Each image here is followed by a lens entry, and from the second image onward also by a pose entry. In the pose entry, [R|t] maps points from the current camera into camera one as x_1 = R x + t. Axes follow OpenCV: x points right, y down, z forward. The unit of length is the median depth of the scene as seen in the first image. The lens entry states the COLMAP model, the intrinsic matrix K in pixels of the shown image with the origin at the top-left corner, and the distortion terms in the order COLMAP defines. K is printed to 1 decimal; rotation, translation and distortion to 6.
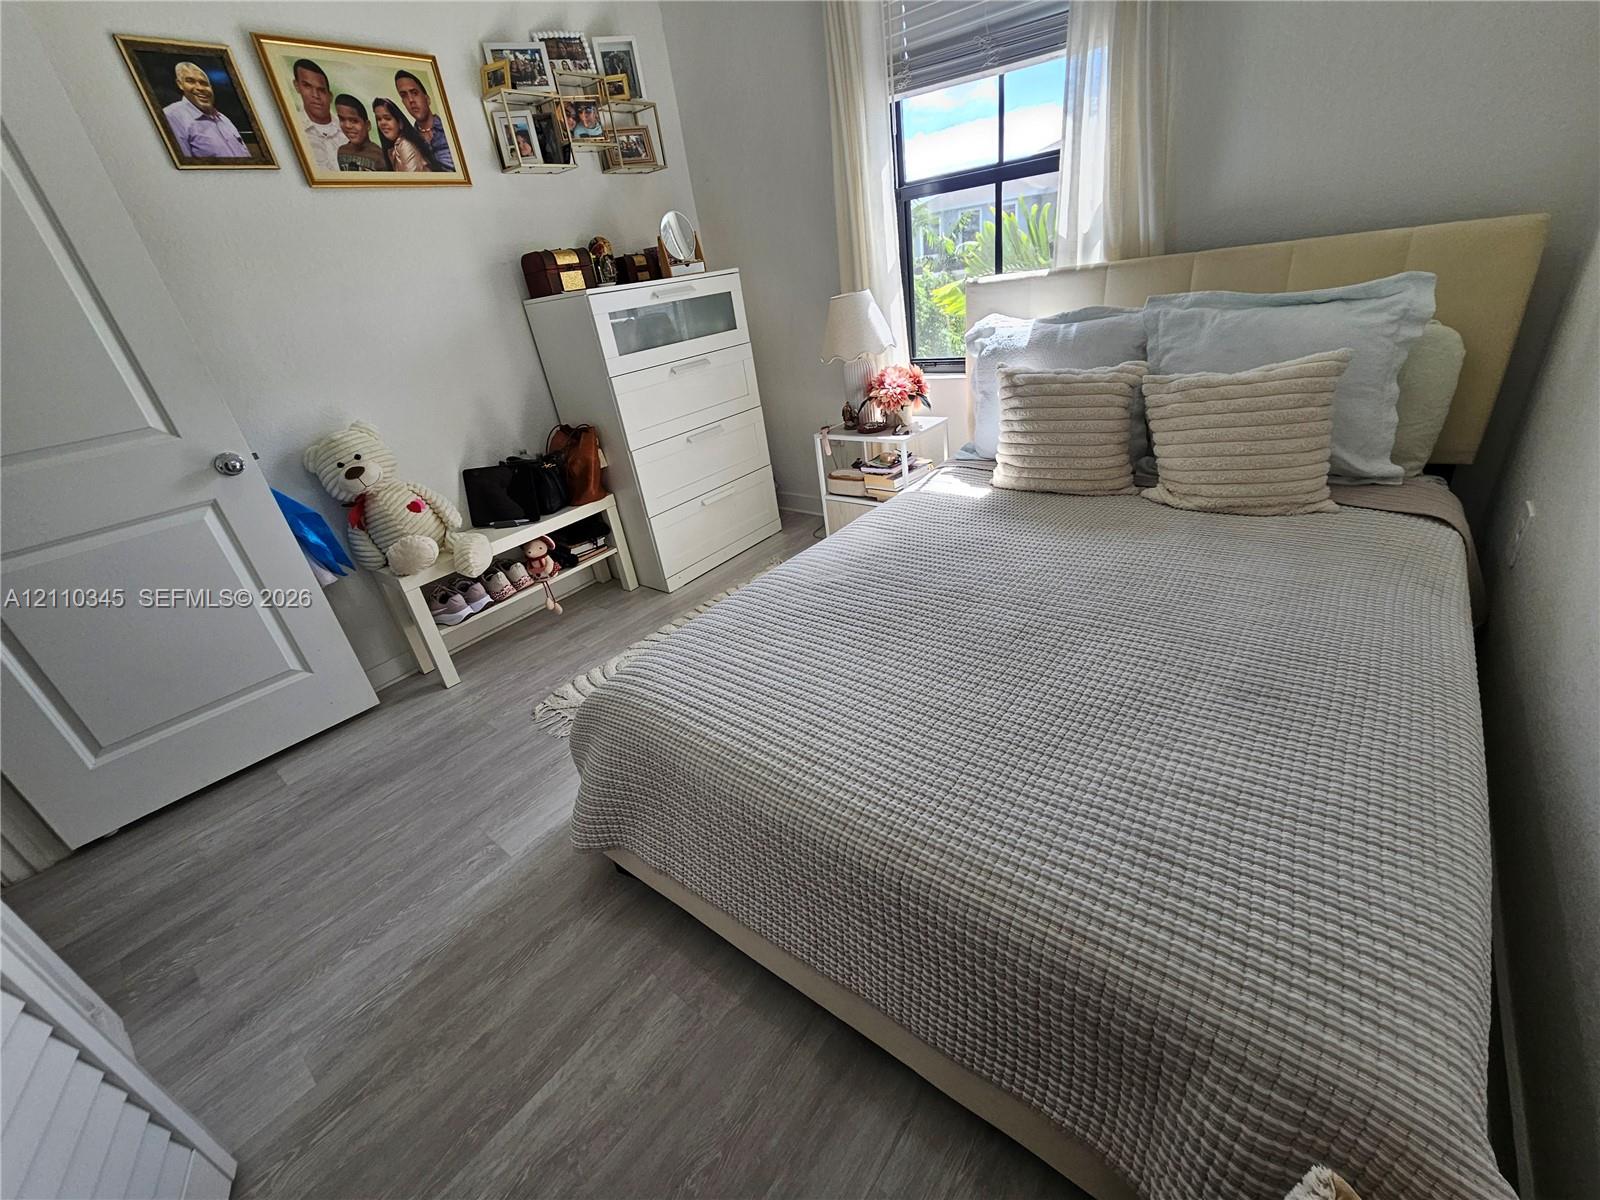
lens RADIAL K [[646.7, 0, 803.8], [0, 646.7, 594.6], [0, 0, 1]] dist [-0.009633, 0.004566]
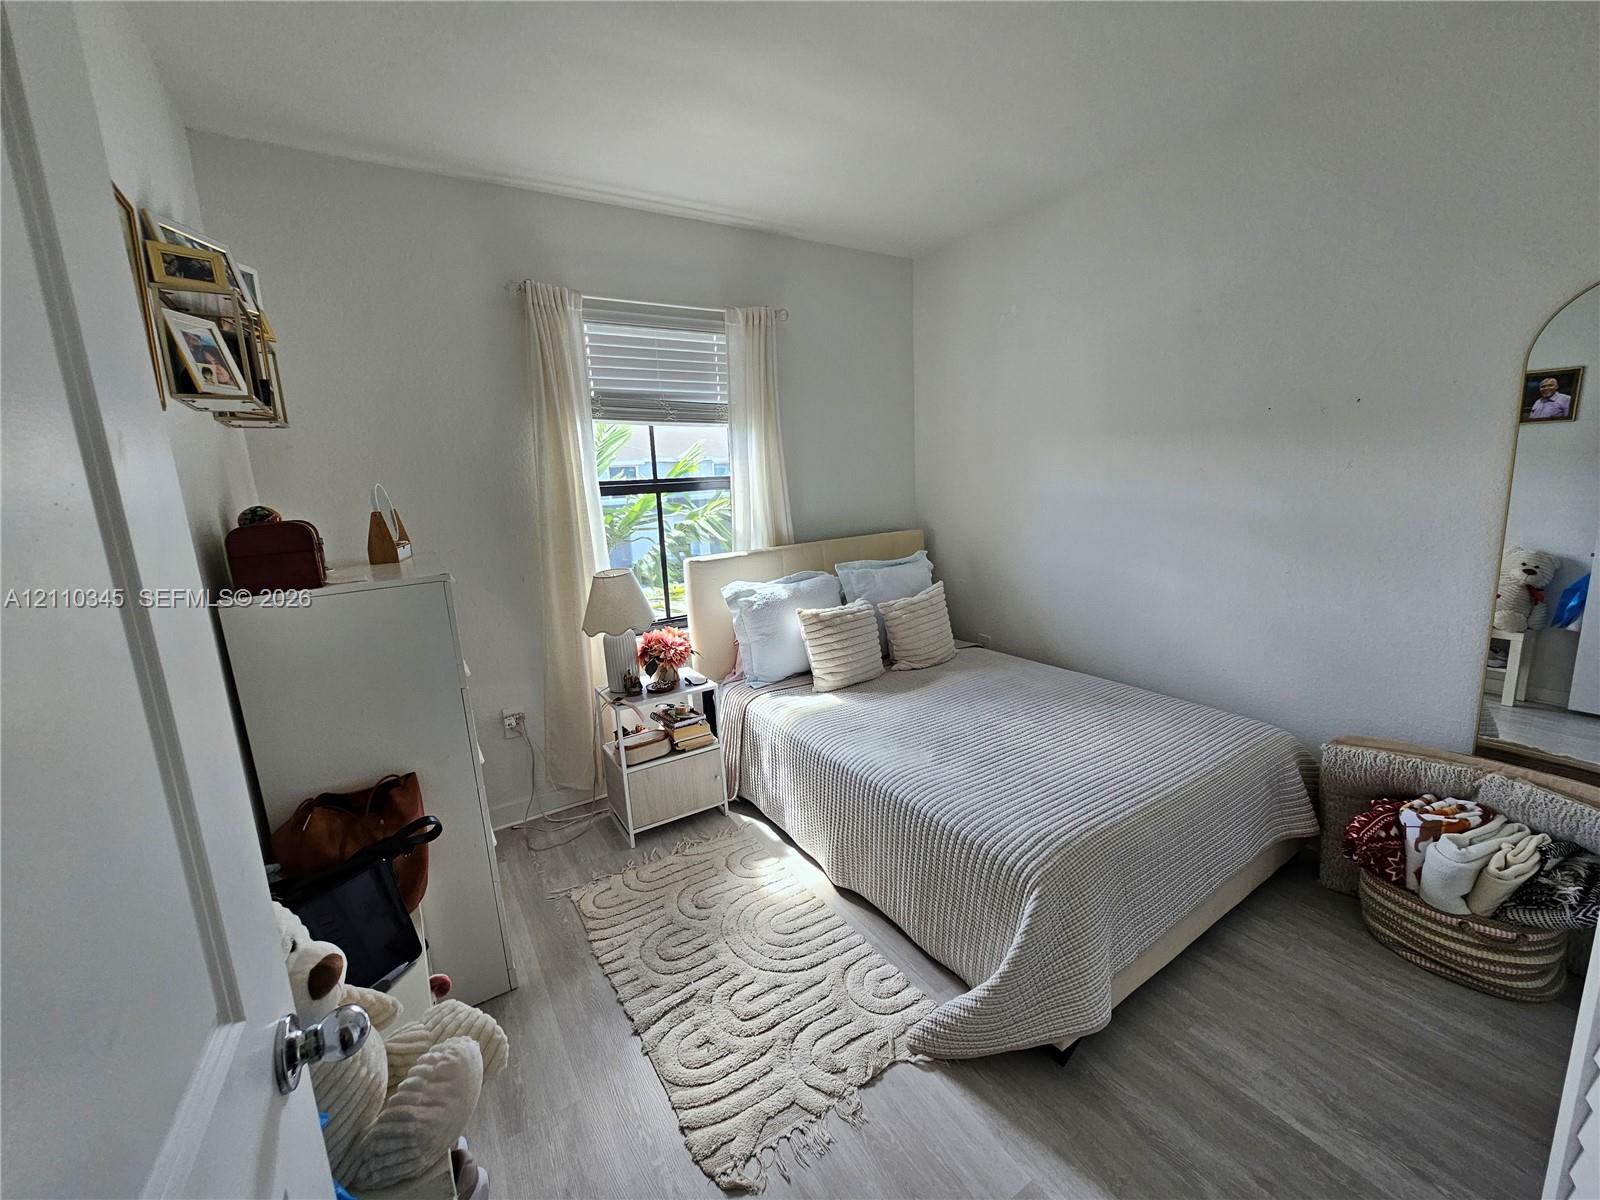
lens RADIAL K [[646.7, 0, 803.8], [0, 646.7, 594.6], [0, 0, 1]] dist [-0.009633, 0.004566]
pose [[0.323521, -0.056143, 0.944554, -1.183032], [0.438383, 0.893534, -0.097040, -0.281060], [-0.838543, 0.445471, 0.313689, 0.610480]]
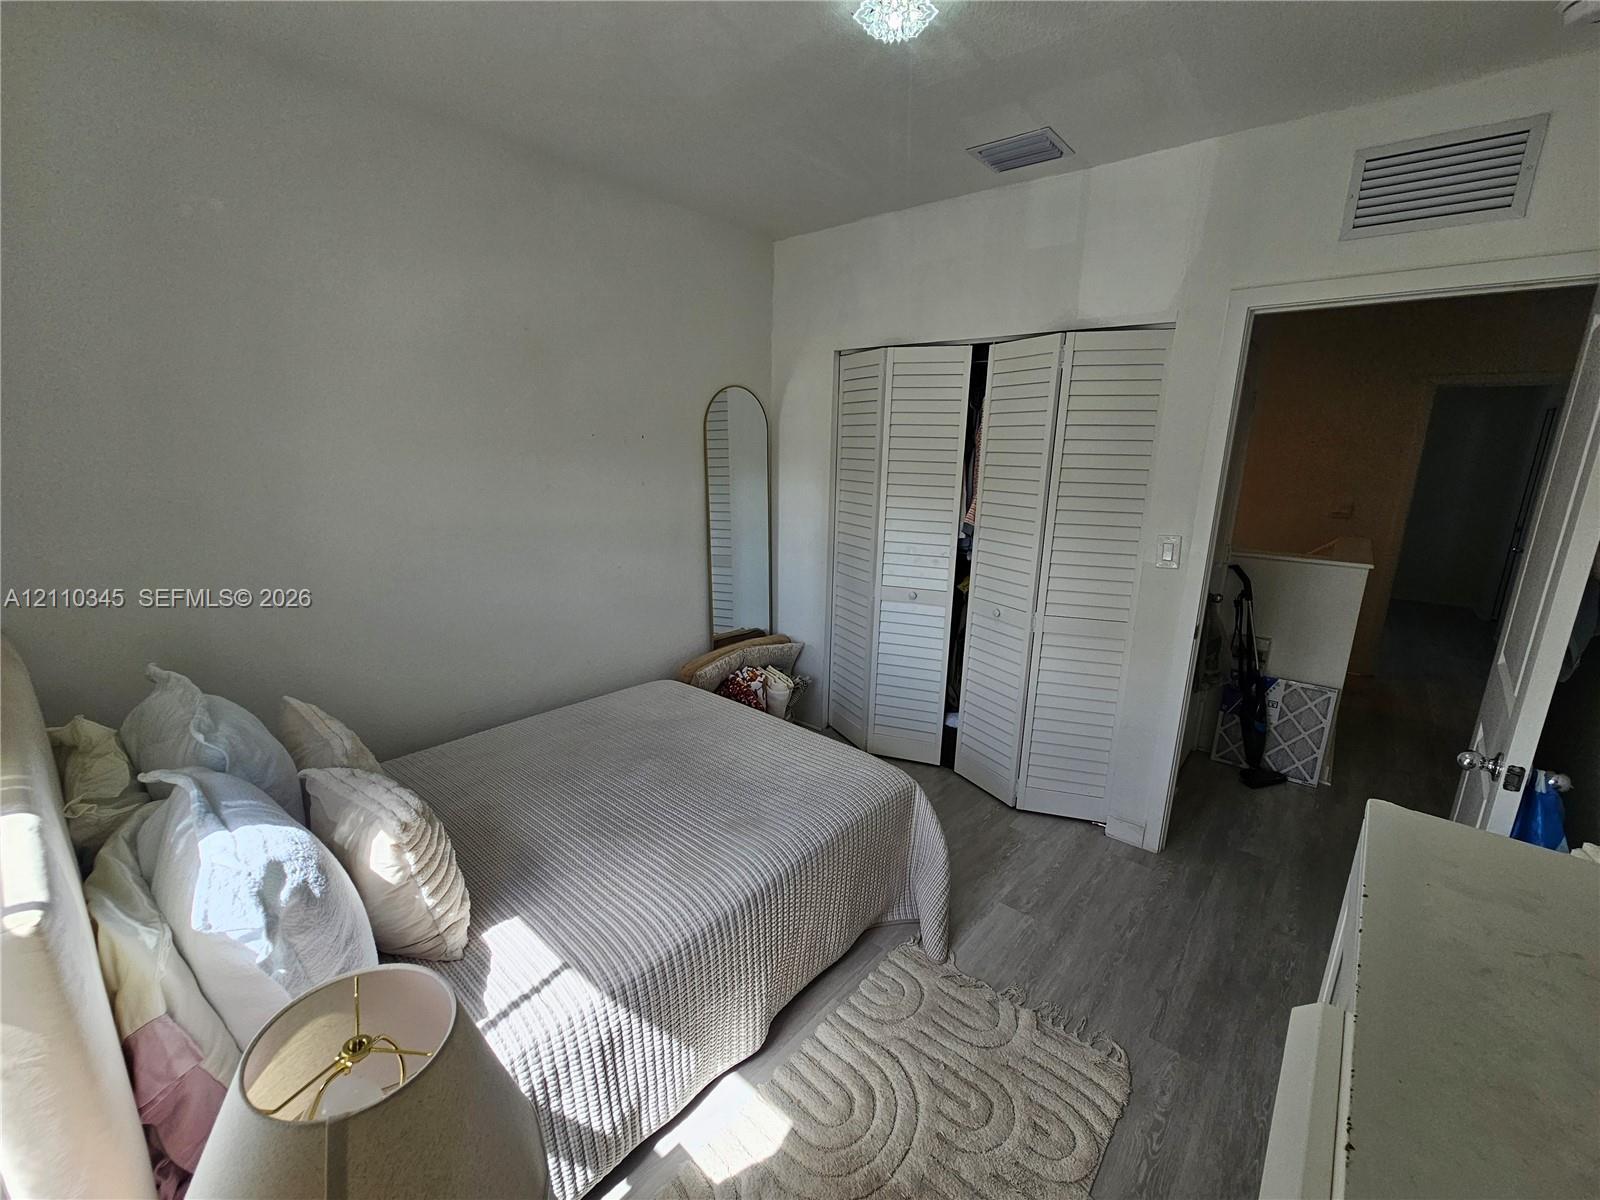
lens RADIAL K [[646.7, 0, 803.8], [0, 646.7, 594.6], [0, 0, 1]] dist [-0.009633, 0.004566]
pose [[-0.994287, 0.091632, 0.054752, -0.152744], [0.105411, 0.762065, 0.638863, -0.994184], [0.016816, 0.640984, -0.767370, 1.533984]]
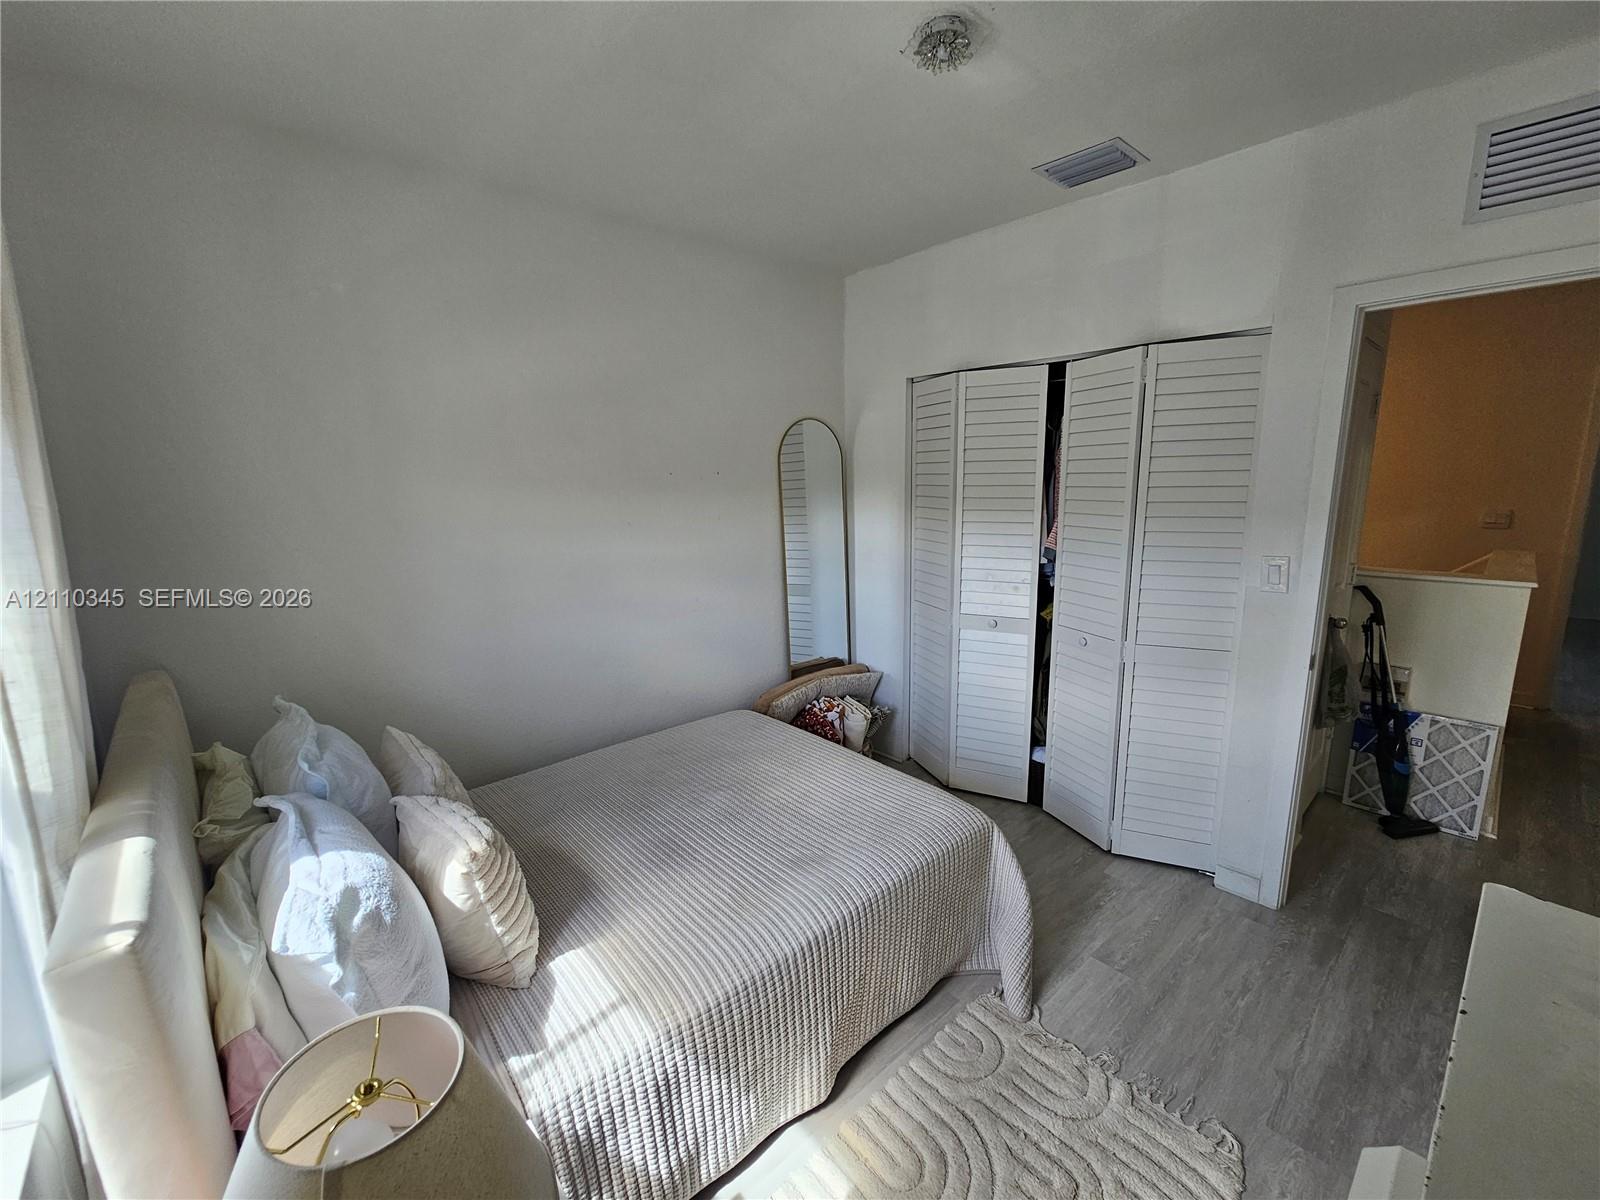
lens RADIAL K [[646.7, 0, 803.8], [0, 646.7, 594.6], [0, 0, 1]] dist [-0.009633, 0.004566]
pose [[-0.976454, 0.110252, 0.185426, -0.191541], [0.200033, 0.784582, 0.586871, -0.991198], [-0.080778, 0.610144, -0.788162, 1.519623]]
